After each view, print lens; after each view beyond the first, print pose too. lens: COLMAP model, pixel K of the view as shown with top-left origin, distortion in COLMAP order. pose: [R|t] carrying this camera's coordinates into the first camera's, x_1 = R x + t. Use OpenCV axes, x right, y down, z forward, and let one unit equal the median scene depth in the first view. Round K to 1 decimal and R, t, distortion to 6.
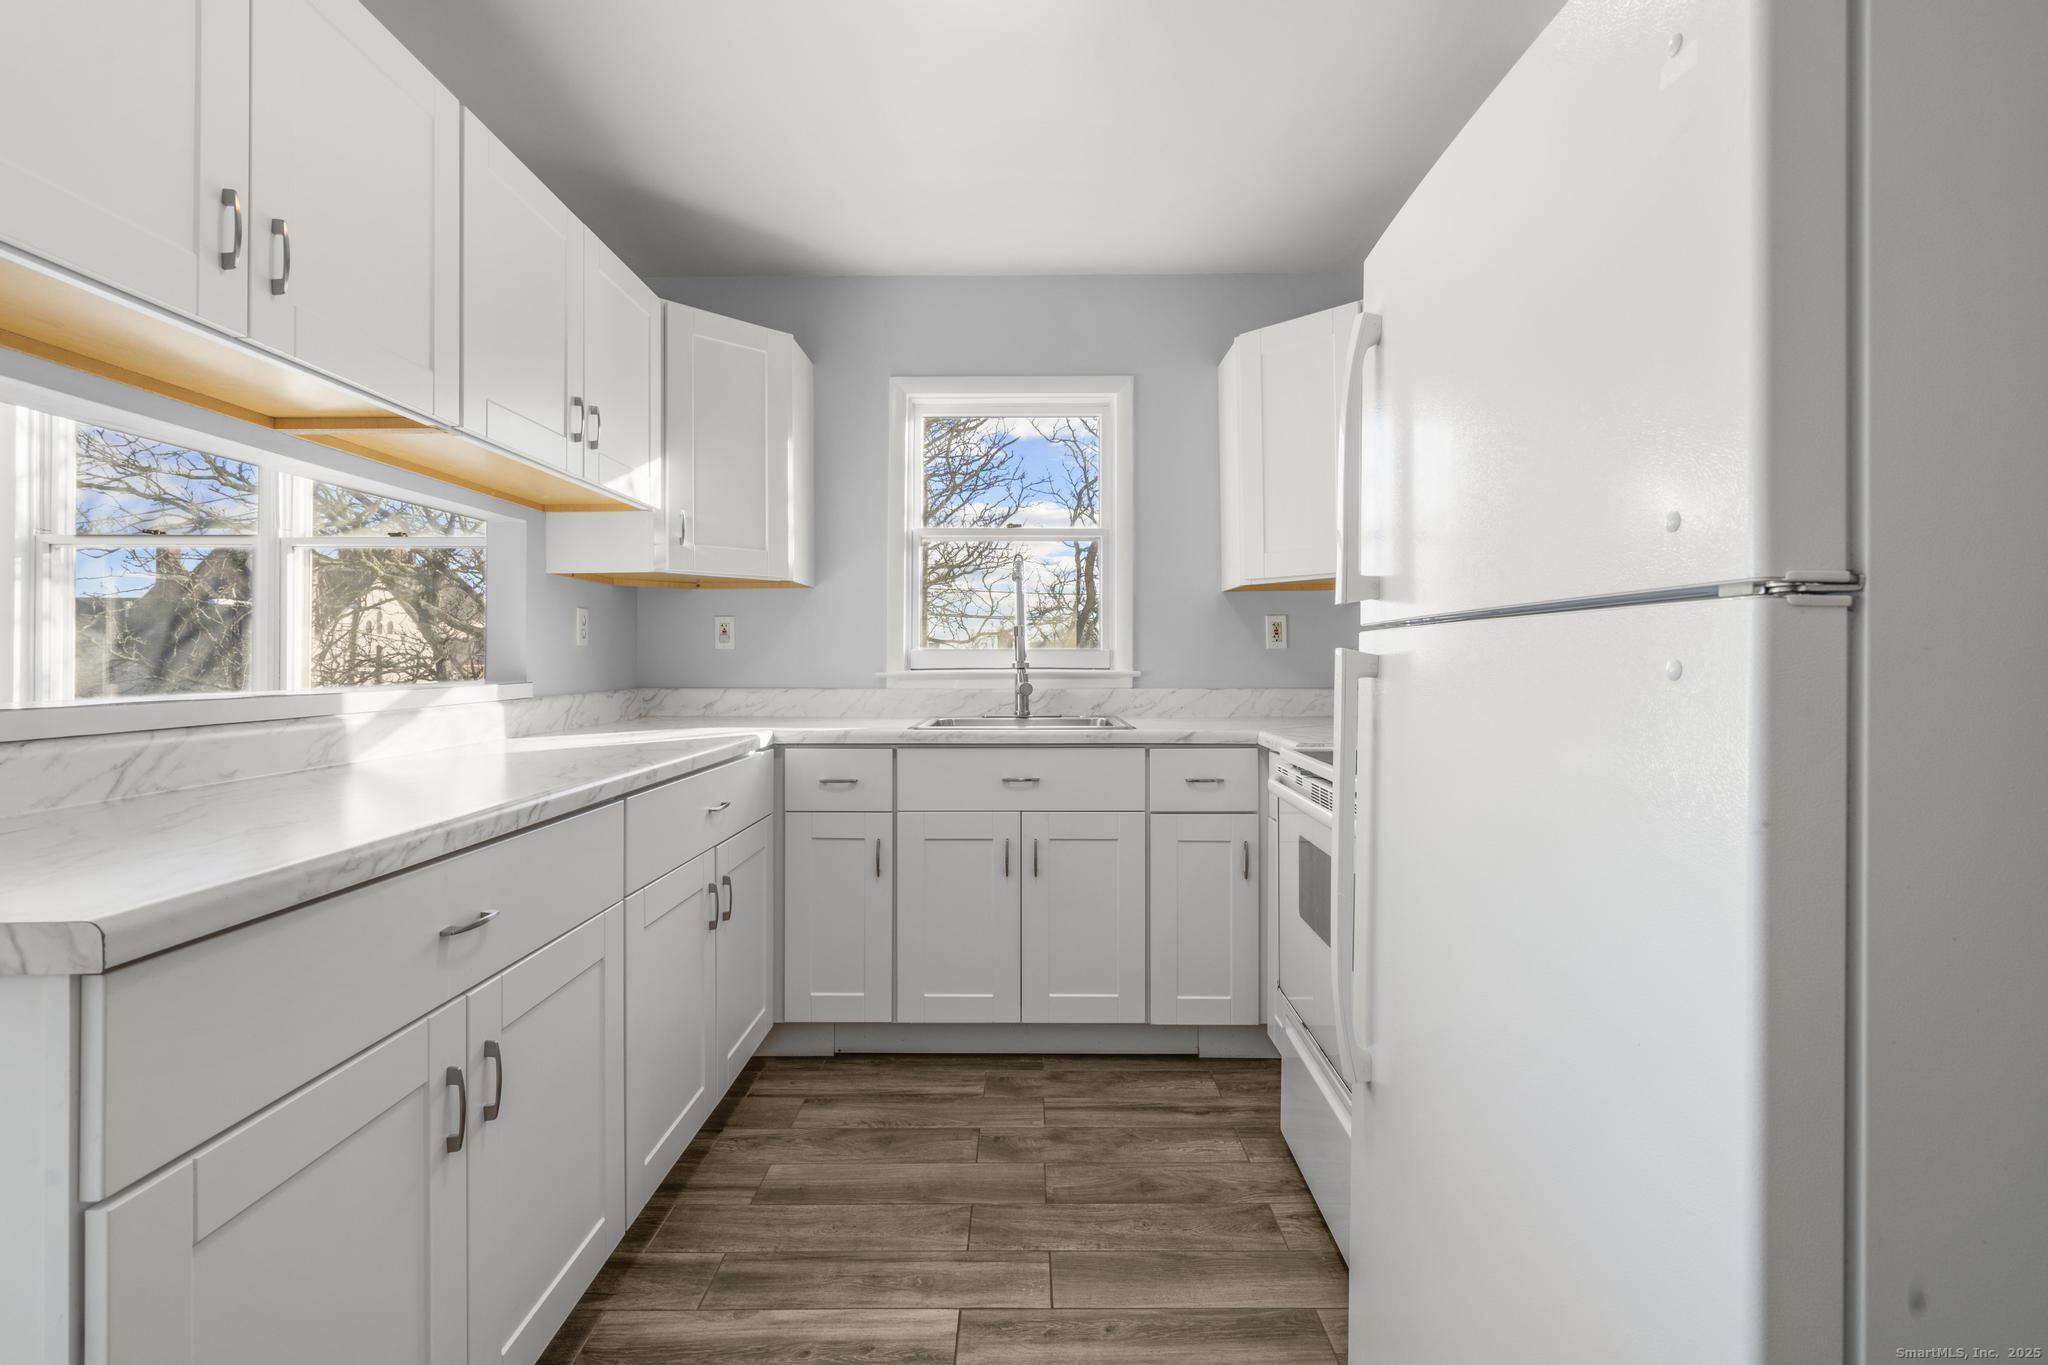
lens RADIAL K [[937.0, 0, 1023.2], [0, 937.0, 650.9], [0, 0, 1]] dist [0.000798, 0.000591]
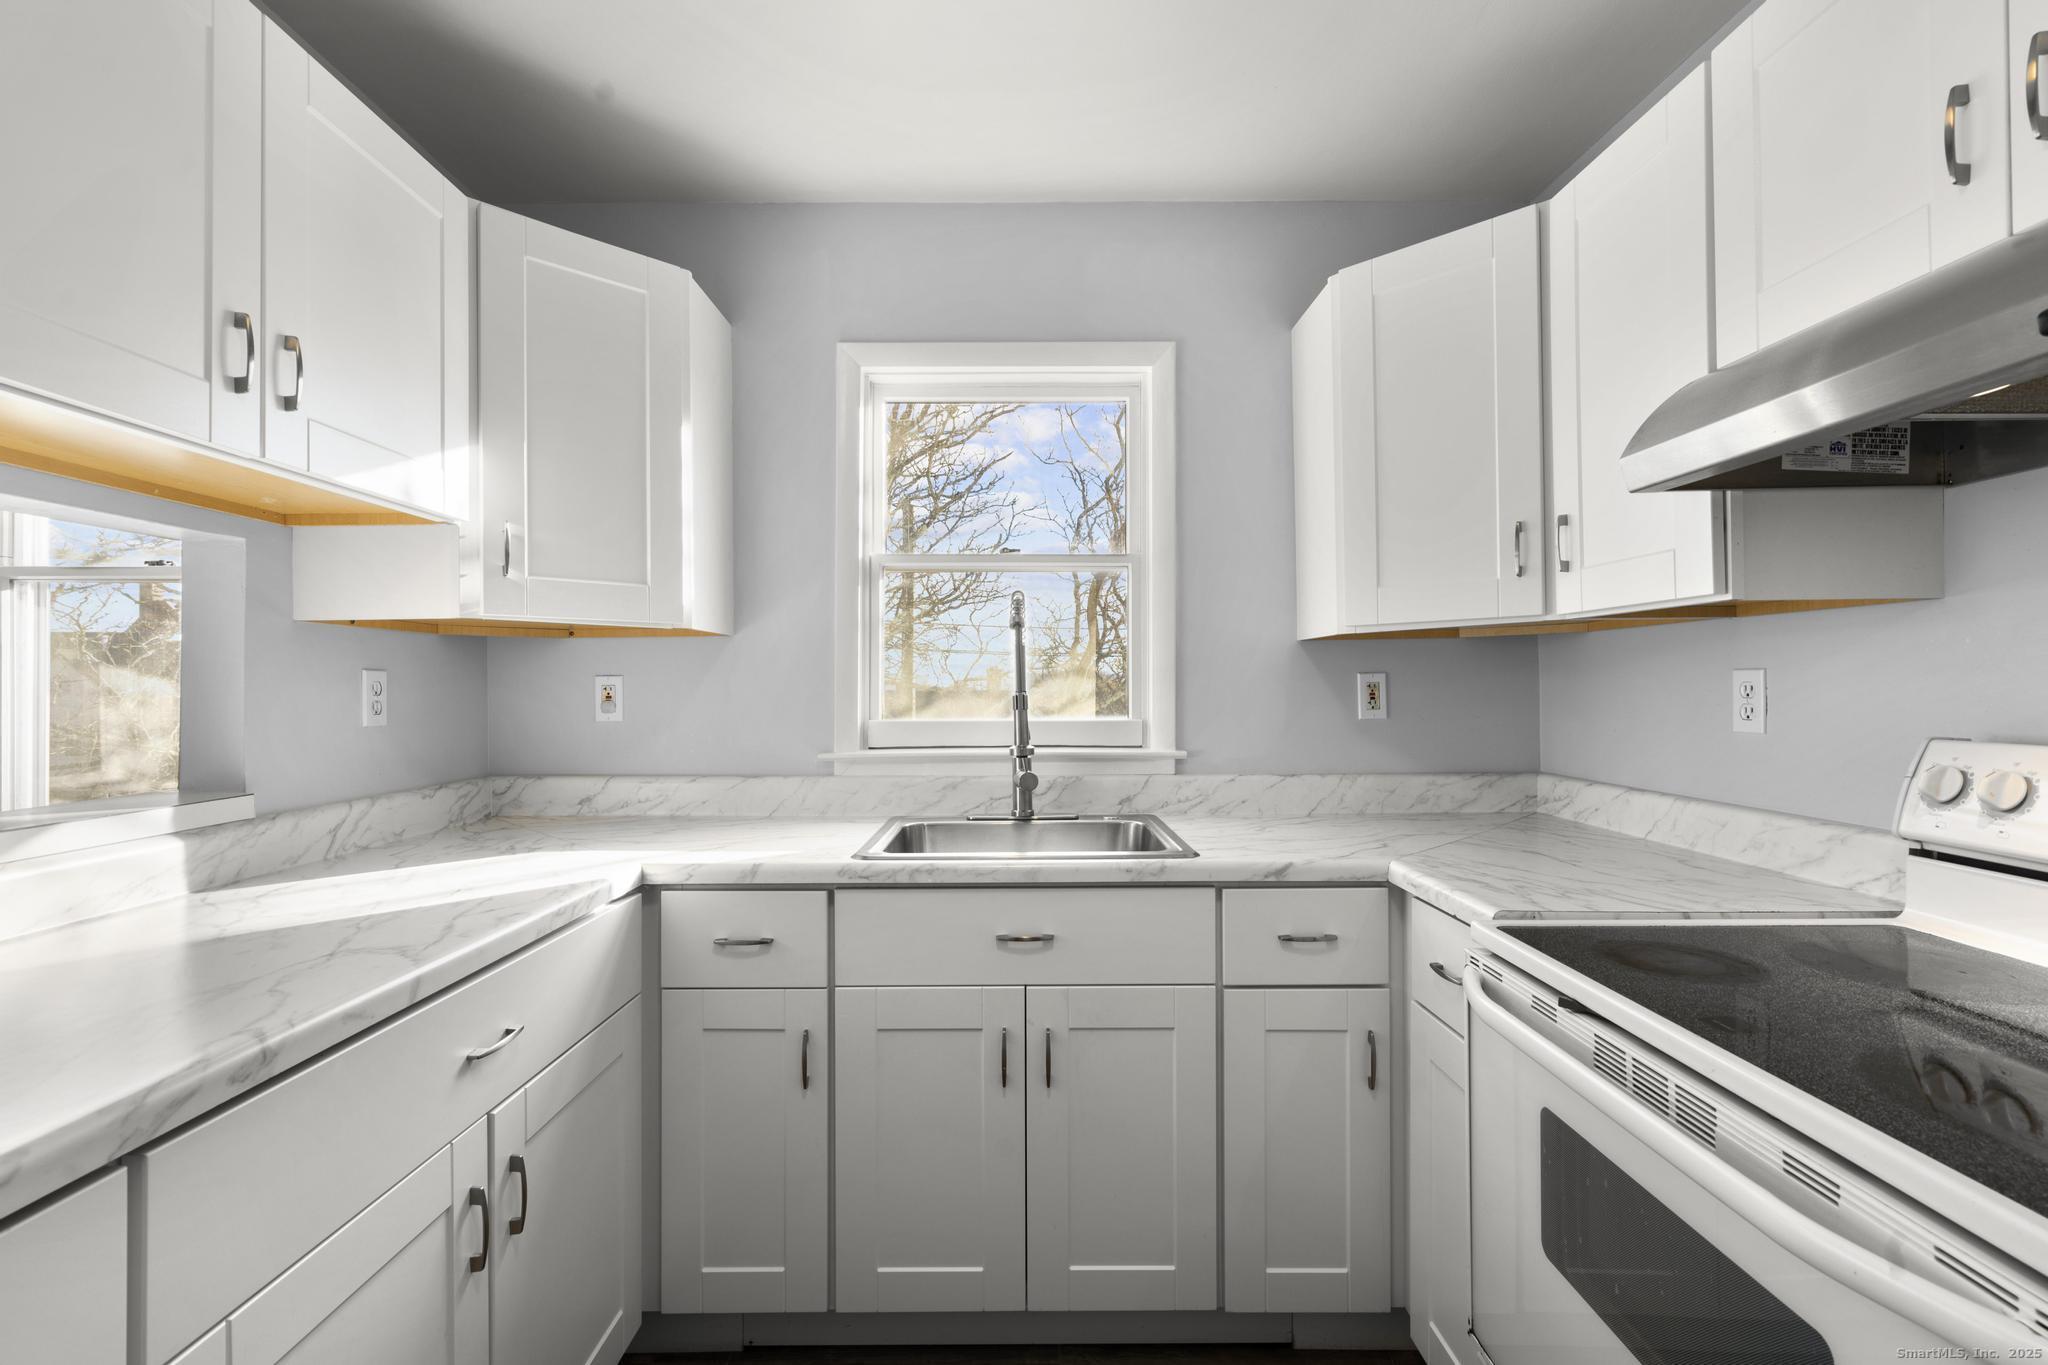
lens RADIAL K [[916.7, 0, 1024.0], [0, 916.7, 682.5], [0, 0, 1]] dist [-0.003197, 0.000491]
pose [[0.999901, -0.002771, 0.013827, -0.011639], [0.002755, 0.999995, 0.001208, -0.040433], [-0.013830, -0.001170, 0.999904, 0.368926]]
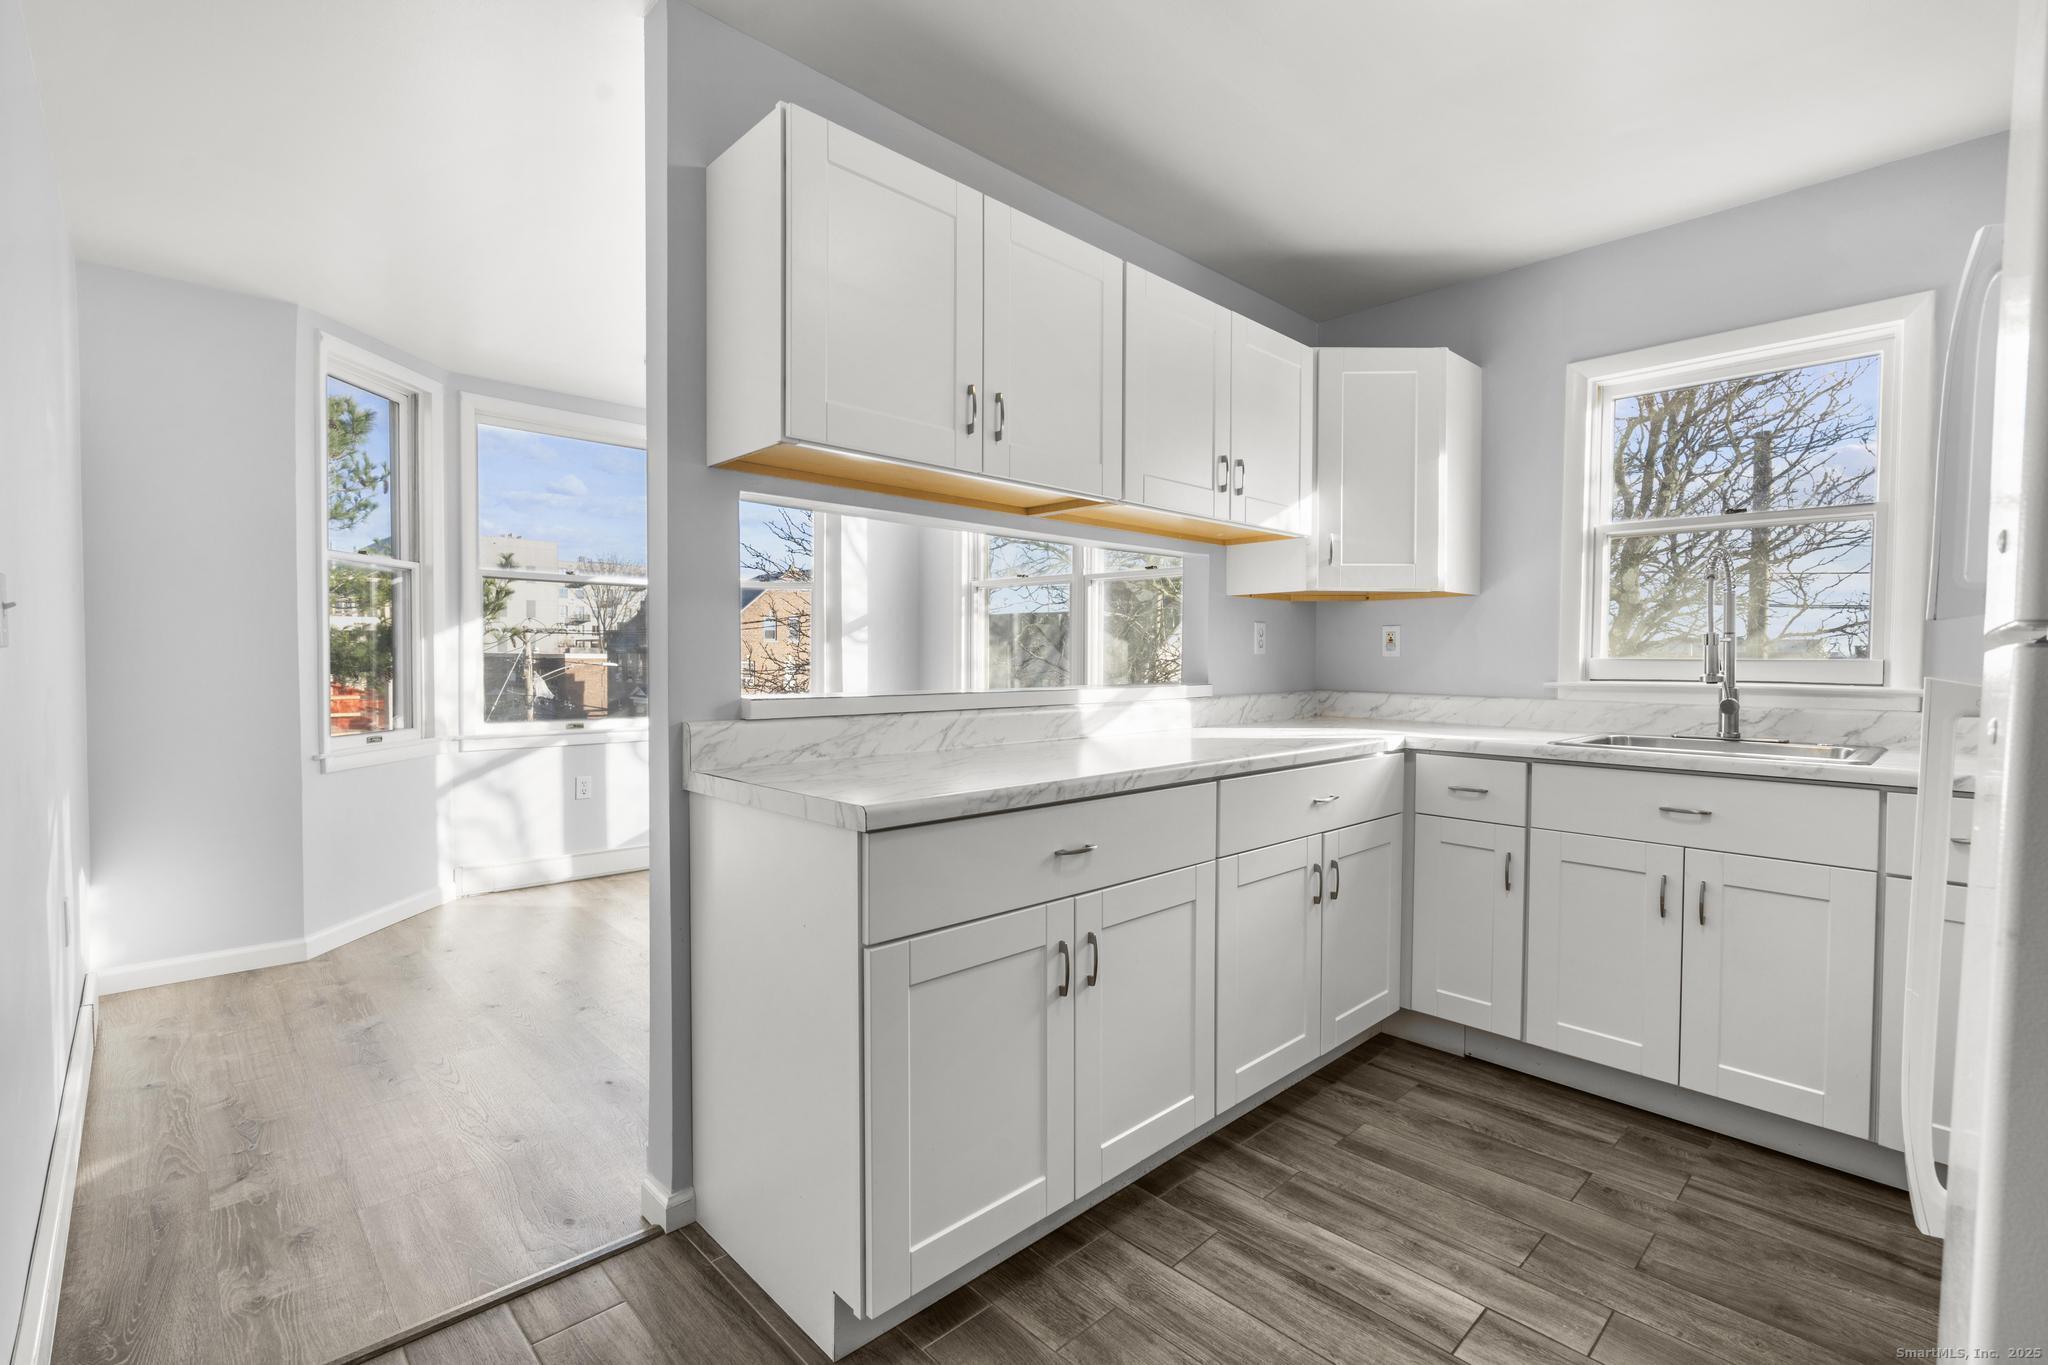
lens RADIAL K [[917.5, 0, 1024.0], [0, 917.5, 682.5], [0, 0, 1]] dist [-0.005554, 0.000924]
pose [[0.691408, 0.026100, -0.721993, 0.184779], [-0.000041, 0.999349, 0.036088, -0.012821], [0.722464, -0.024922, 0.690959, -0.027570]]
